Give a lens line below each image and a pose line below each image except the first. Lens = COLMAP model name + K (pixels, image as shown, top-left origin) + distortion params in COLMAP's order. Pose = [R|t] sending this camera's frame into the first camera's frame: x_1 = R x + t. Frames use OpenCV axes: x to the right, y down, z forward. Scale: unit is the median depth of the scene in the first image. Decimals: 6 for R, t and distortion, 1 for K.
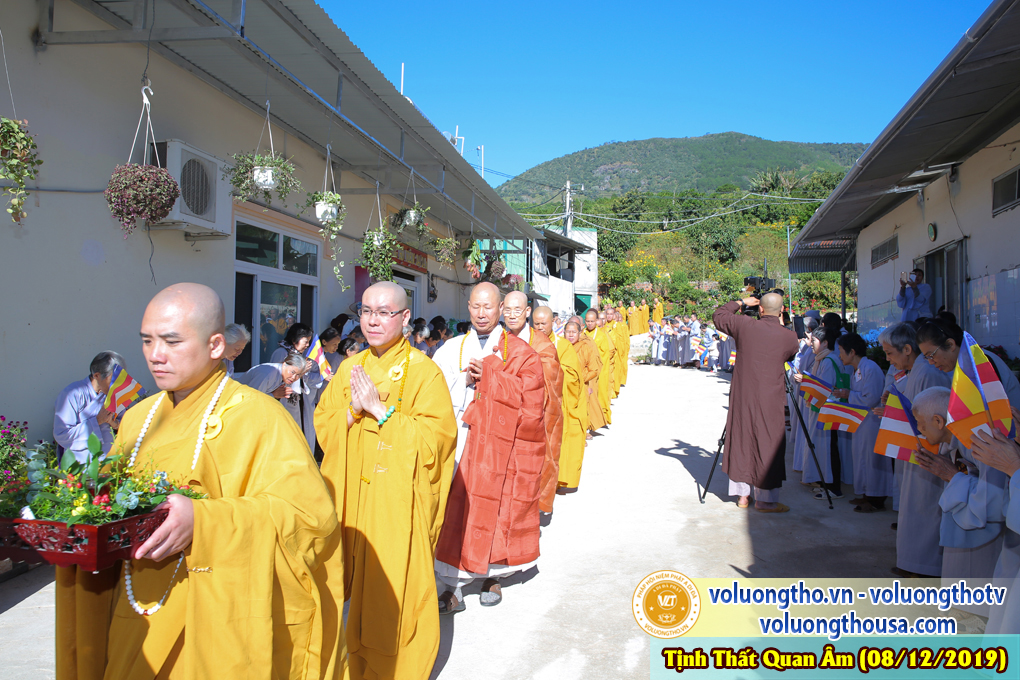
lens RADIAL K [[701.5, 0, 516.2], [0, 701.5, 340.6], [0, 0, 1]] dist [-0.108187, 0.078986]
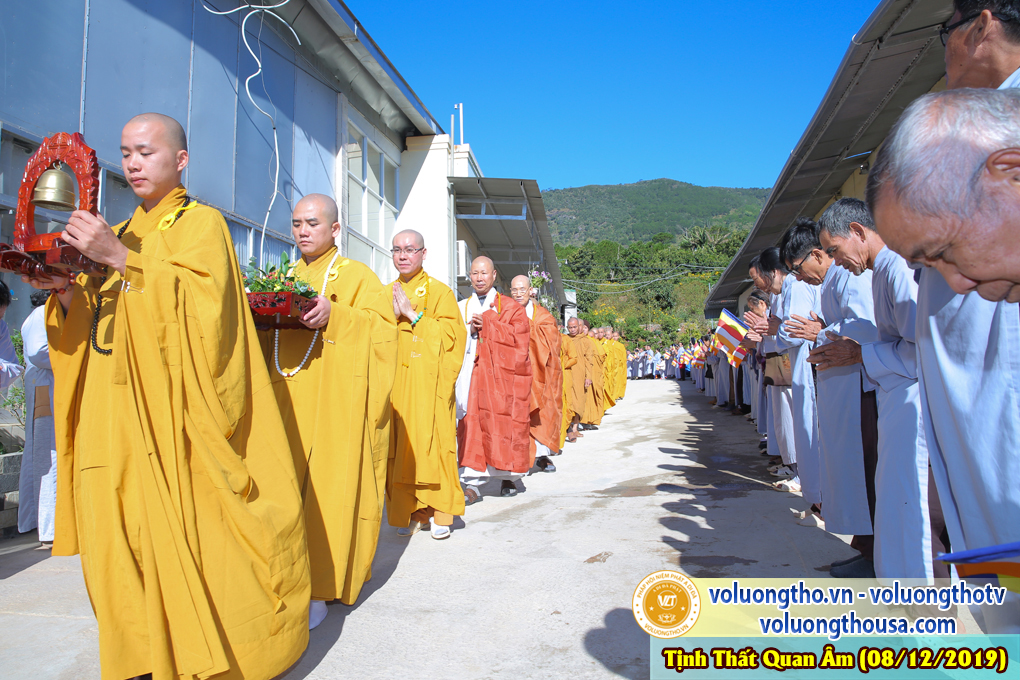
lens RADIAL K [[701.5, 0, 514.4], [0, 701.5, 345.5], [0, 0, 1]] dist [-0.108187, 0.078986]
pose [[0.996358, -0.027053, 0.080862, -0.047608], [0.031672, 0.997906, -0.056391, 0.010978], [-0.079167, 0.058746, 0.995129, -0.150201]]
